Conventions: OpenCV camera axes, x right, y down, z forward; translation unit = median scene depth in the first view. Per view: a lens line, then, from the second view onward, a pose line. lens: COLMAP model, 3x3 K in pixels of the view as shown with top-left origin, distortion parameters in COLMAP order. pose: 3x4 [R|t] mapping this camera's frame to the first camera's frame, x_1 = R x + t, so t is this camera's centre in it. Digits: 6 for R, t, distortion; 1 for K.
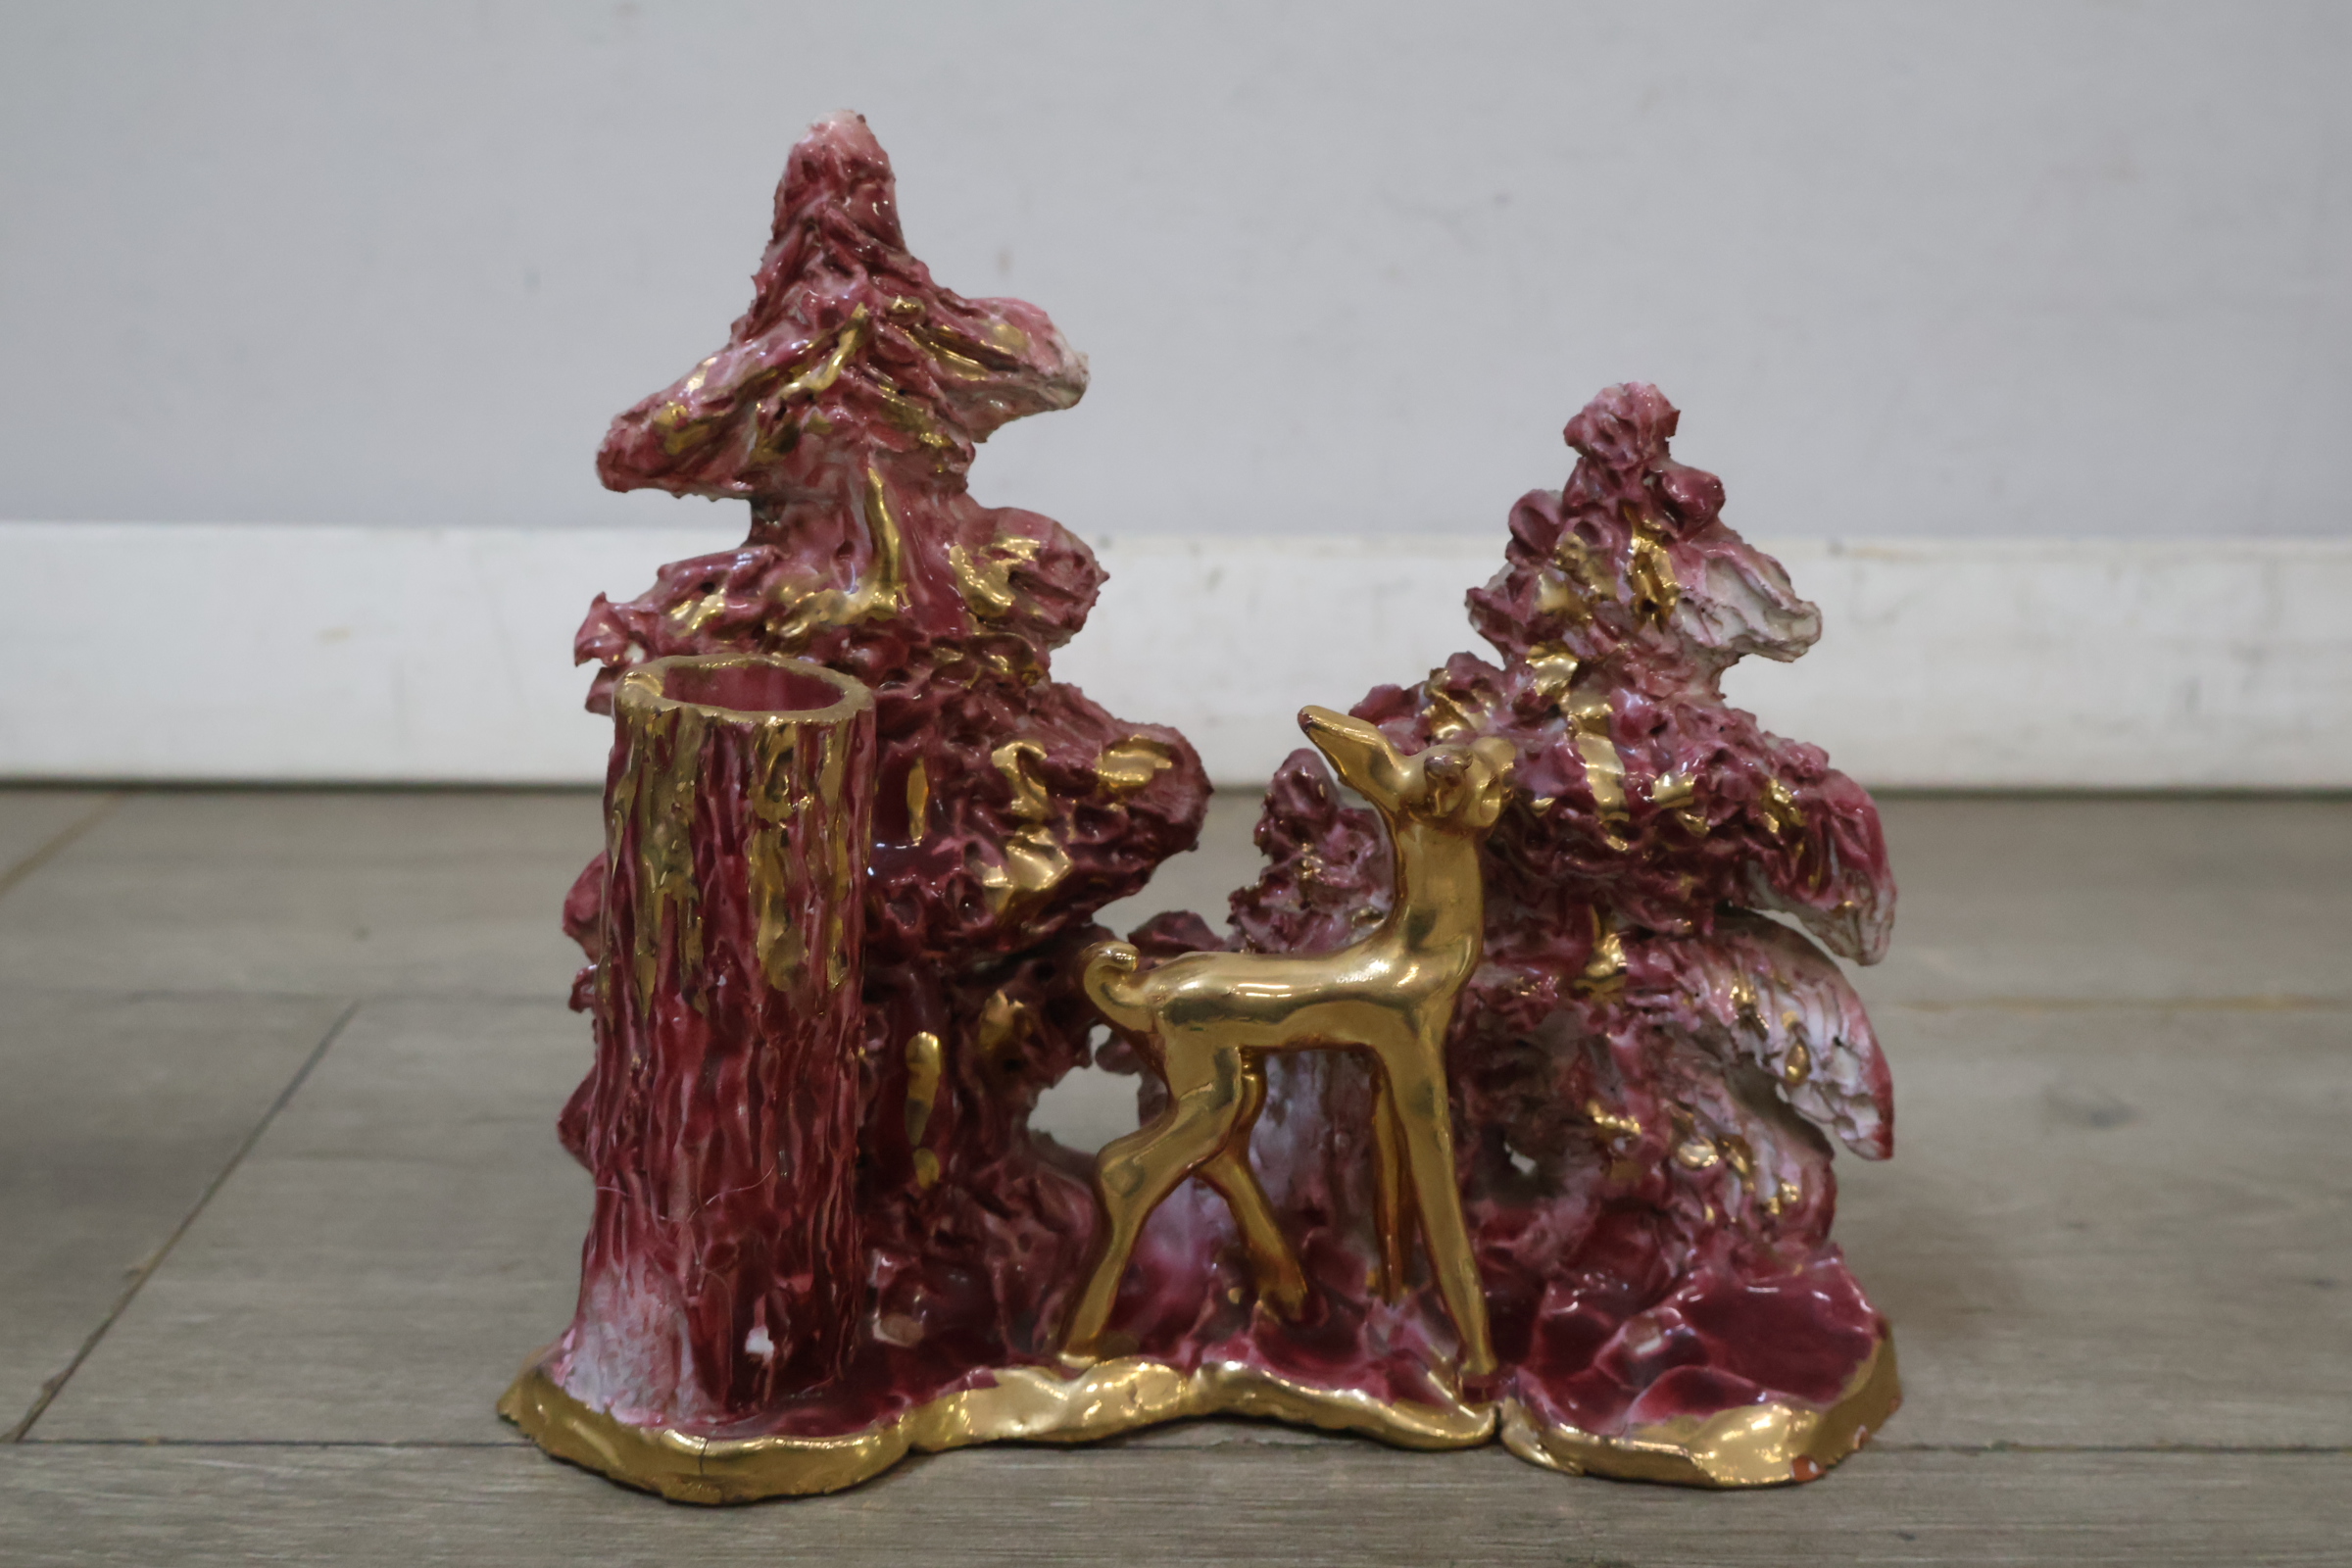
lens RADIAL K [[2835.0, 0, 1170.1], [0, 2835.0, 772.6], [0, 0, 1]] dist [0.012967, 0.000000]
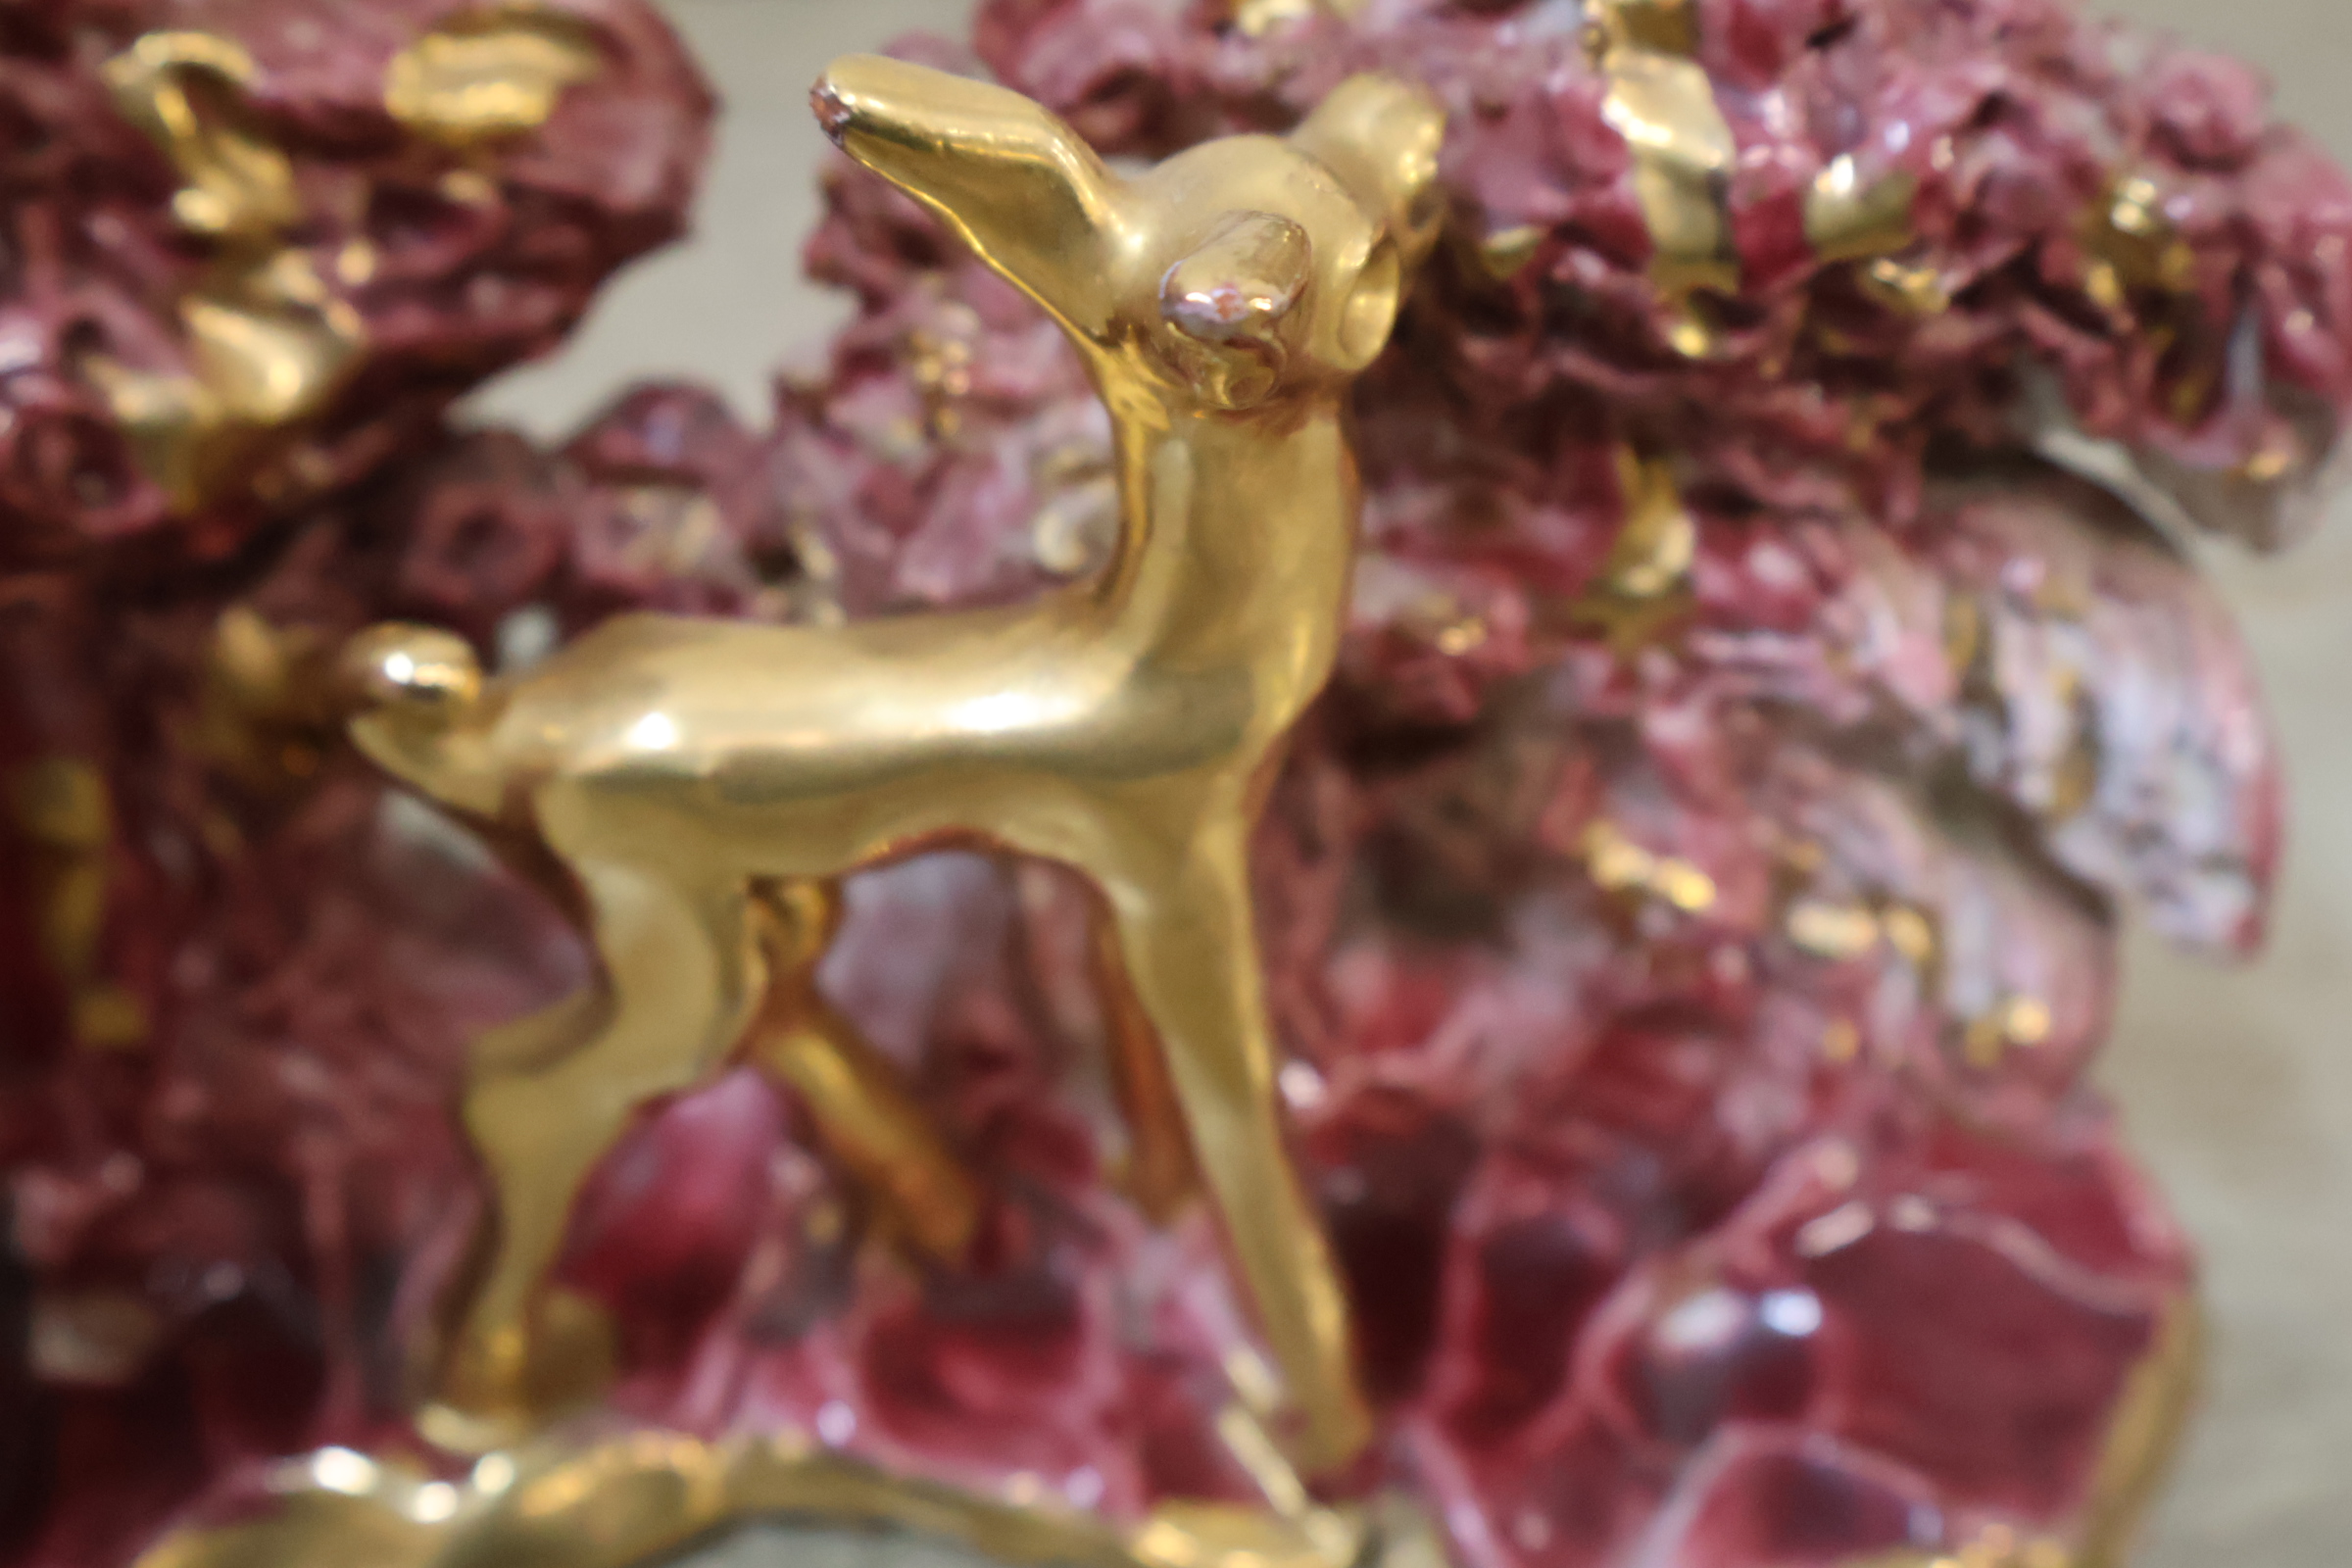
lens RADIAL K [[2835.0, 0, 1168.8], [0, 2835.0, 760.1], [0, 0, 1]] dist [0.012967, 0.000000]
pose [[0.999574, -0.024342, 0.016084, 0.077349], [0.015541, 0.910779, 0.412602, -0.083297], [-0.024692, -0.412177, 0.910769, 0.624005]]
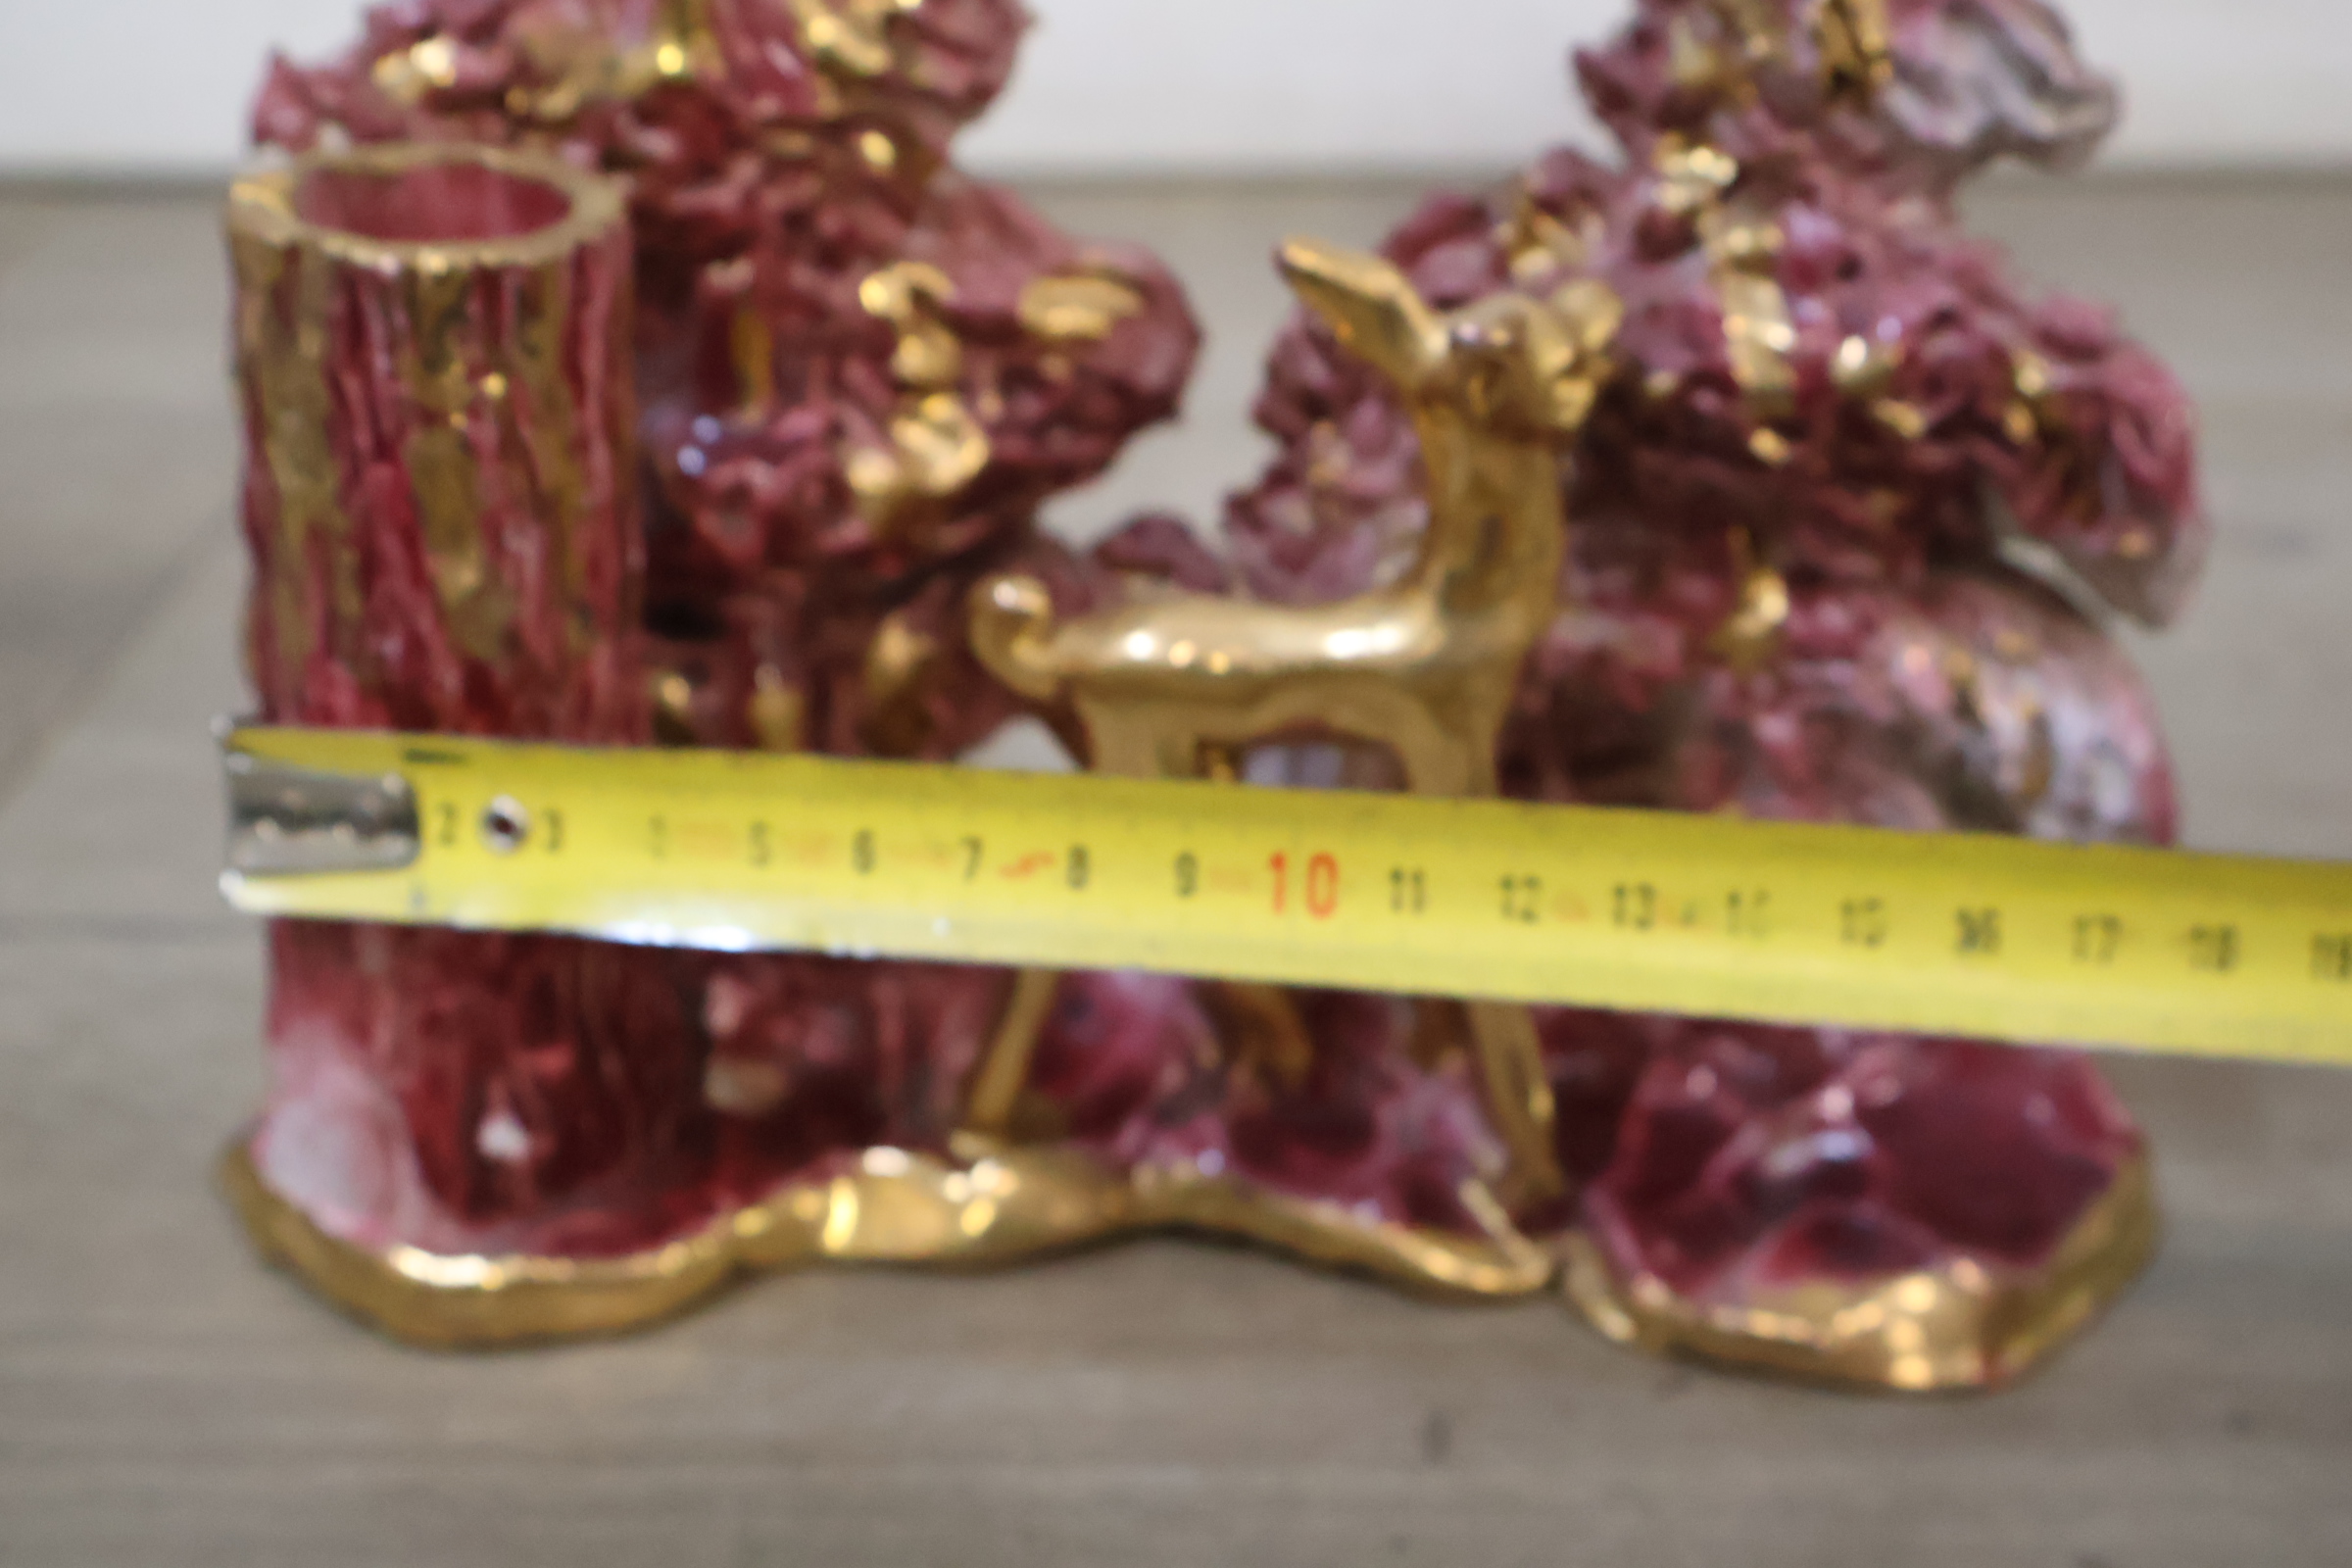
lens RADIAL K [[2835.0, 0, 1178.6], [0, 2835.0, 778.3], [0, 0, 1]] dist [0.012967, 0.000000]
pose [[0.993888, 0.033372, -0.105231, 0.091510], [-0.010853, 0.978135, 0.207685, -0.035106], [0.109861, -0.205274, 0.972519, 0.326740]]
